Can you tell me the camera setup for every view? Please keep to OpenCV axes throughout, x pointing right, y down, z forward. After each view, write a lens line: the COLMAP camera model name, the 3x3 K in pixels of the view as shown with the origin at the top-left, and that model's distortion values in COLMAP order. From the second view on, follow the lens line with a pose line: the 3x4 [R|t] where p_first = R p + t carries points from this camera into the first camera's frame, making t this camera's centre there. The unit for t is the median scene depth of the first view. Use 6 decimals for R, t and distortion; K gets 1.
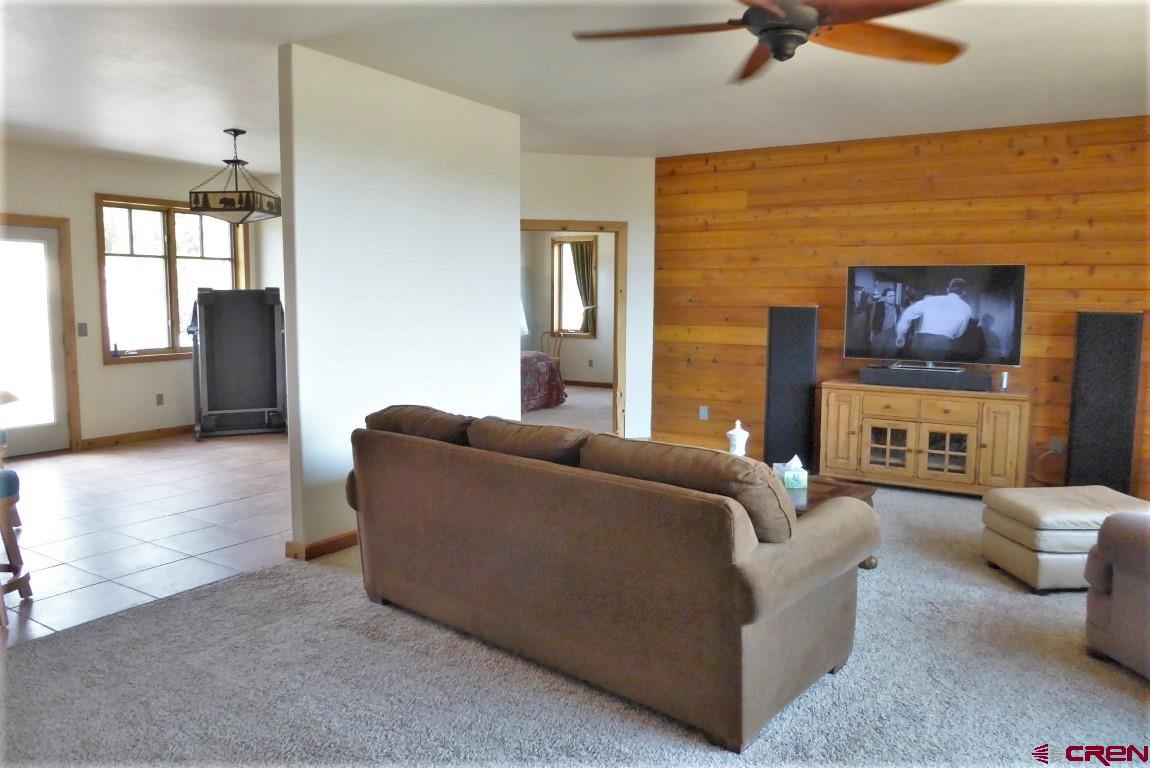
lens RADIAL K [[812.4, 0, 572.7], [0, 812.4, 381.3], [0, 0, 1]] dist [-0.032946, 0.001082]
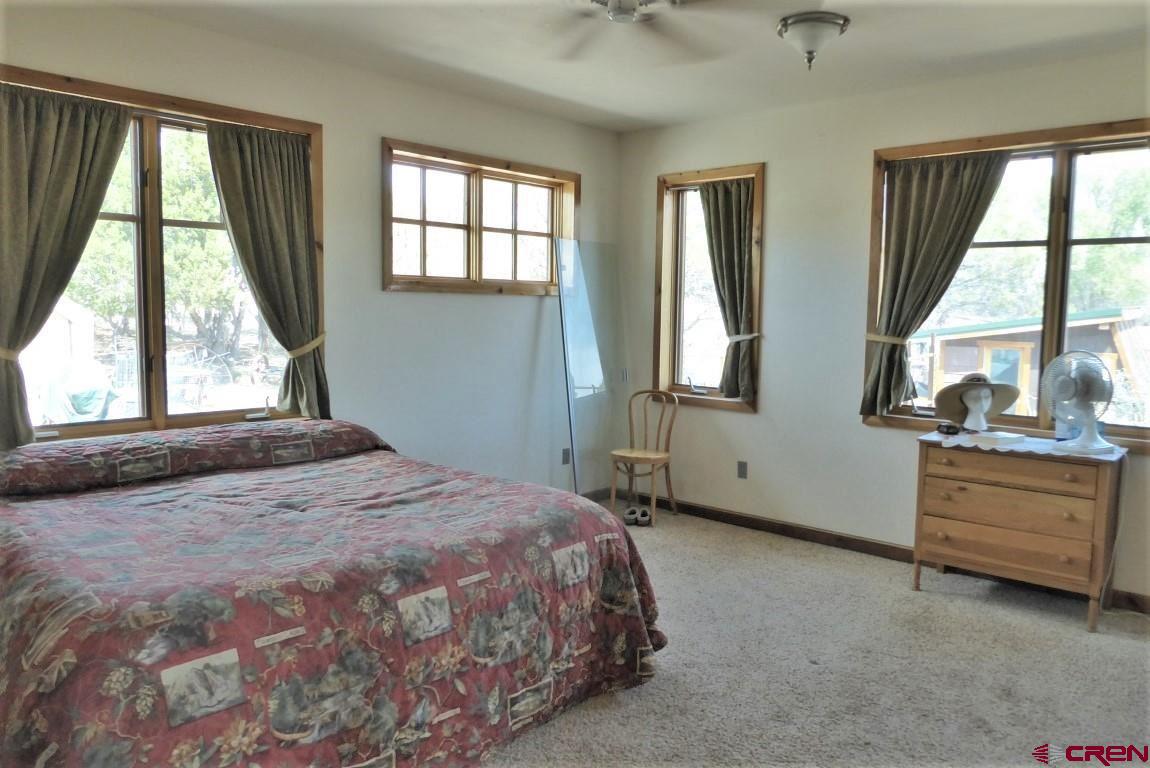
lens RADIAL K [[812.4, 0, 576.5], [0, 812.4, 379.5], [0, 0, 1]] dist [-0.032946, 0.001082]
pose [[0.985000, 0.024414, -0.170816, 0.008162], [-0.026875, 0.999565, -0.012111, -0.062029], [0.170446, 0.016520, 0.985229, 0.572691]]
